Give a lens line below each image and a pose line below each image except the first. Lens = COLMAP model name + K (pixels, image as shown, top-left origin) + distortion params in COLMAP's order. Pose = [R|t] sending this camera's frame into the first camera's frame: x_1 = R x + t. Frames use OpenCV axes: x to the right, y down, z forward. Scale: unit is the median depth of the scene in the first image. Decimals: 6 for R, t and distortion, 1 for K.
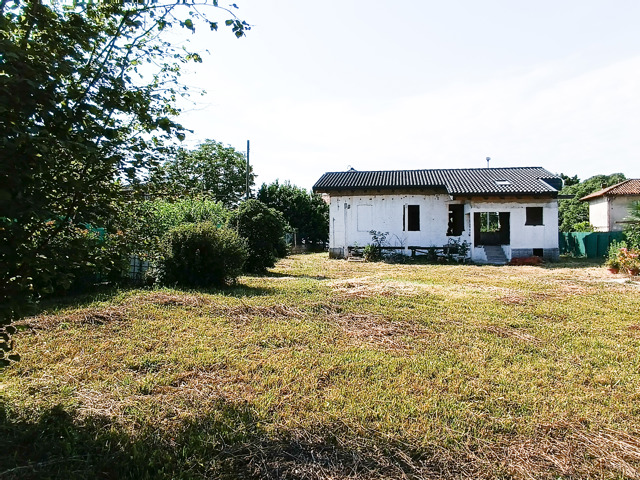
lens RADIAL K [[452.7, 0, 311.1], [0, 452.7, 224.9], [0, 0, 1]] dist [-0.027600, 0.011942]
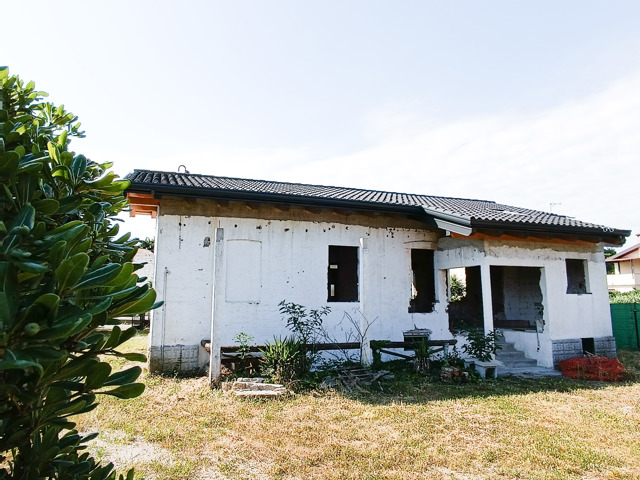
lens RADIAL K [[452.7, 0, 311.1], [0, 452.7, 224.9], [0, 0, 1]] dist [-0.027600, 0.011942]
pose [[0.863089, 0.084574, 0.497920, -0.045969], [-0.018705, 0.990556, -0.135827, -0.001407], [-0.504705, 0.107917, 0.856520, 0.658664]]
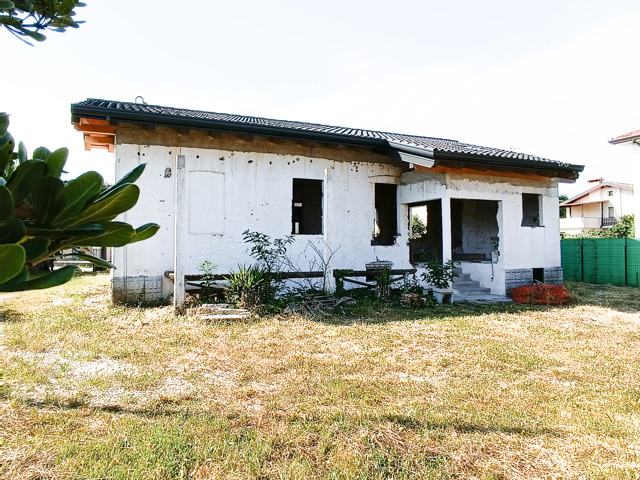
lens RADIAL K [[452.7, 0, 311.1], [0, 452.7, 224.9], [0, 0, 1]] dist [-0.027600, 0.011942]
pose [[0.821577, 0.024869, 0.569555, -0.043615], [-0.014769, 0.999641, -0.022343, 0.014694], [-0.569906, 0.009945, 0.821649, 0.660782]]
